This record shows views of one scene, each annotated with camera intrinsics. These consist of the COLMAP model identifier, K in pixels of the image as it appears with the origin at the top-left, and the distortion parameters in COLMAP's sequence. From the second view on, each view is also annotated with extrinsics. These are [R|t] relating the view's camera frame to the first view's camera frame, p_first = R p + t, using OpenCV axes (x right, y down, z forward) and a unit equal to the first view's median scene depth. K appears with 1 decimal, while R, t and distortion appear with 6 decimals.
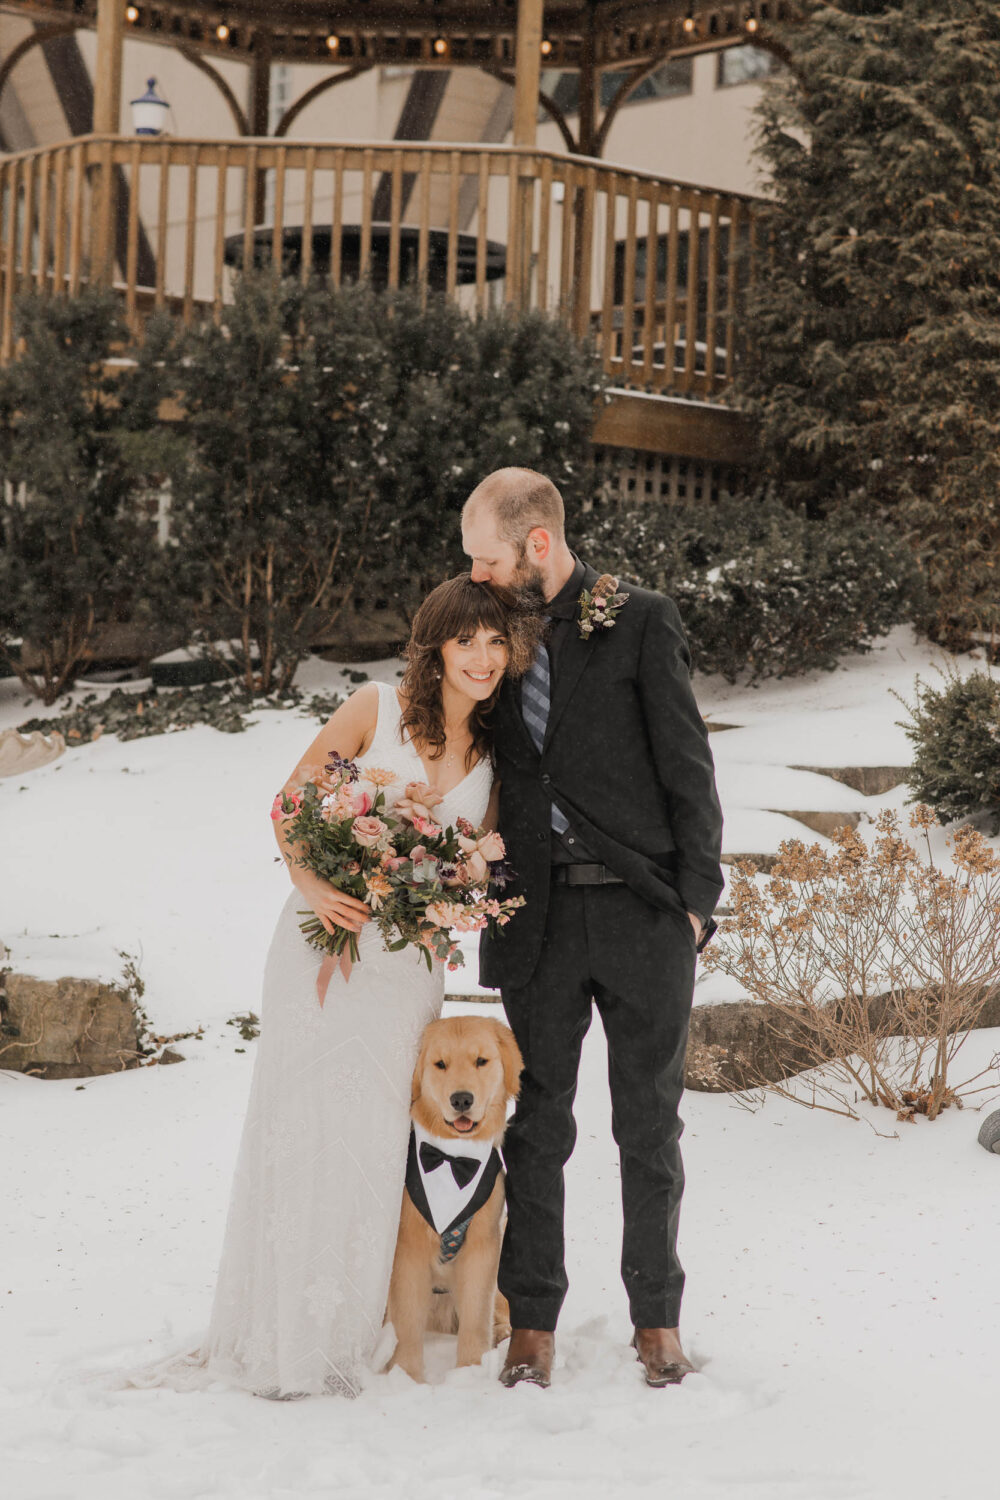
lens RADIAL K [[3710.5, 0, 500.0], [0, 3710.5, 750.0], [0, 0, 1]] dist [0.031962, -0.327048]
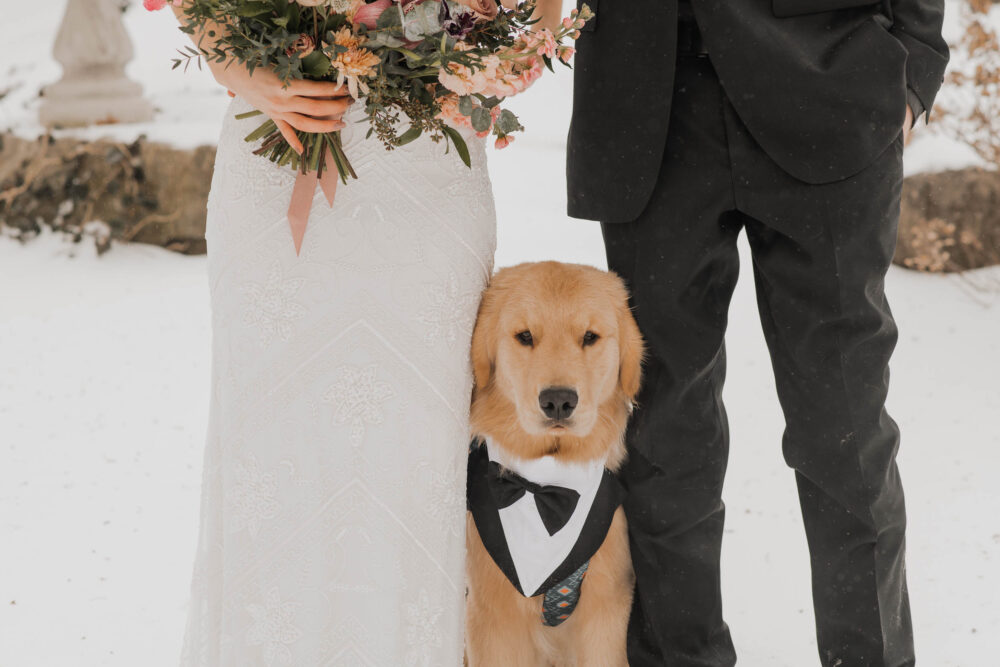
lens RADIAL K [[2473.7, 0, 500.0], [0, 2473.7, 333.5], [0, 0, 1]] dist [0.031962, -0.327048]
pose [[0.994738, -0.011497, -0.101804, 0.011761], [0.028082, 0.986224, 0.163014, 0.008028], [0.098528, -0.165015, 0.981357, 0.308742]]
